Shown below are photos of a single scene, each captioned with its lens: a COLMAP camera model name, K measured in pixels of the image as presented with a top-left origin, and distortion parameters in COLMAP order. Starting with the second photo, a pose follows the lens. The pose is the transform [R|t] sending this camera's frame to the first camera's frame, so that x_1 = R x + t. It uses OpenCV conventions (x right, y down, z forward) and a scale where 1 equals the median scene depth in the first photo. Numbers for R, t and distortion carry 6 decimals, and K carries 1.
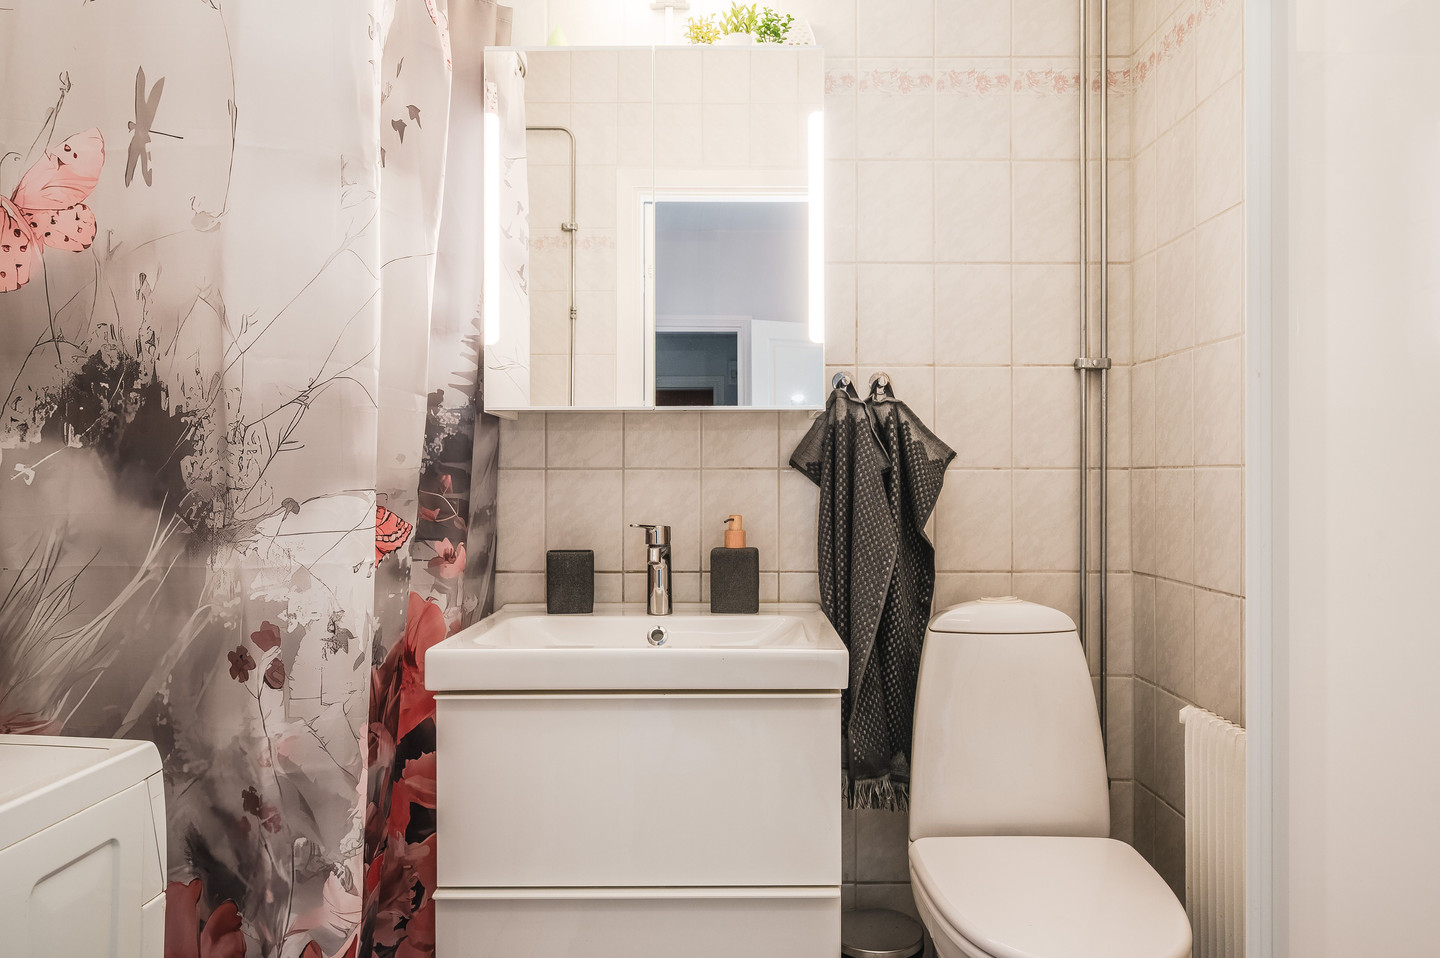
lens RADIAL K [[989.3, 0, 720.0], [0, 989.3, 479.0], [0, 0, 1]] dist [-0.001692, 0.001545]
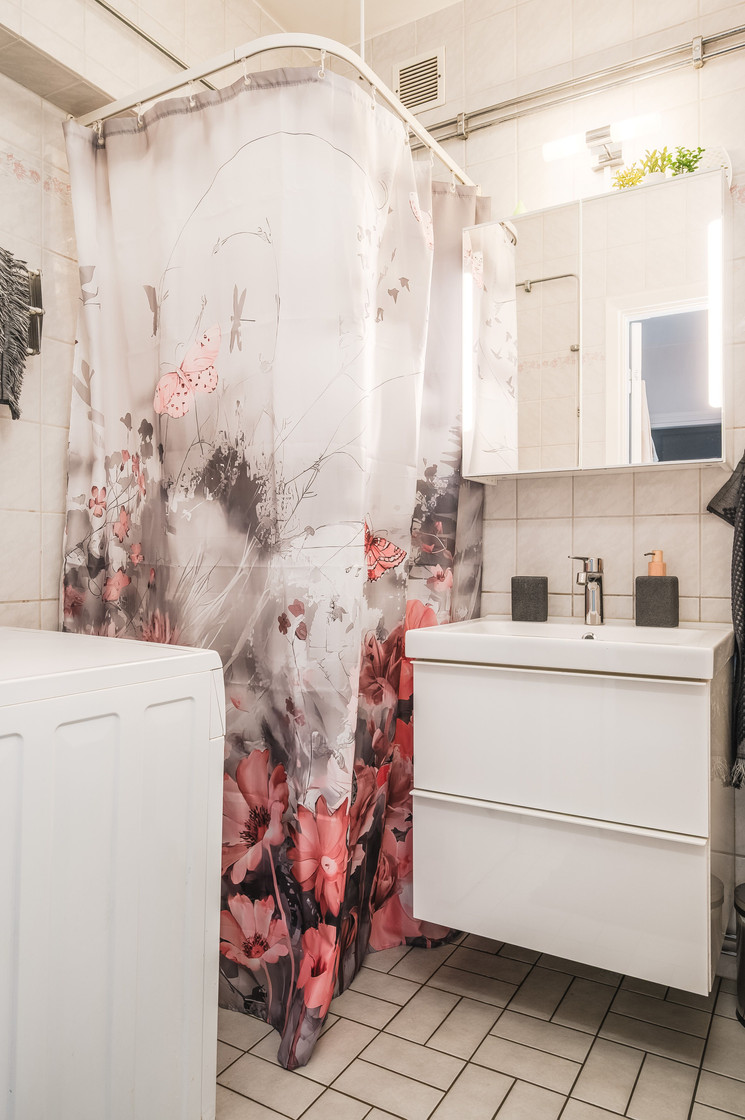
lens RADIAL K [[769.5, 0, 372.5], [0, 769.5, 560.0], [0, 0, 1]] dist [-0.001692, 0.001545]
pose [[0.859179, -0.004220, -0.511658, 0.313117], [0.000728, 0.999975, -0.007024, 0.083859], [0.511675, 0.005662, 0.859161, -0.058049]]
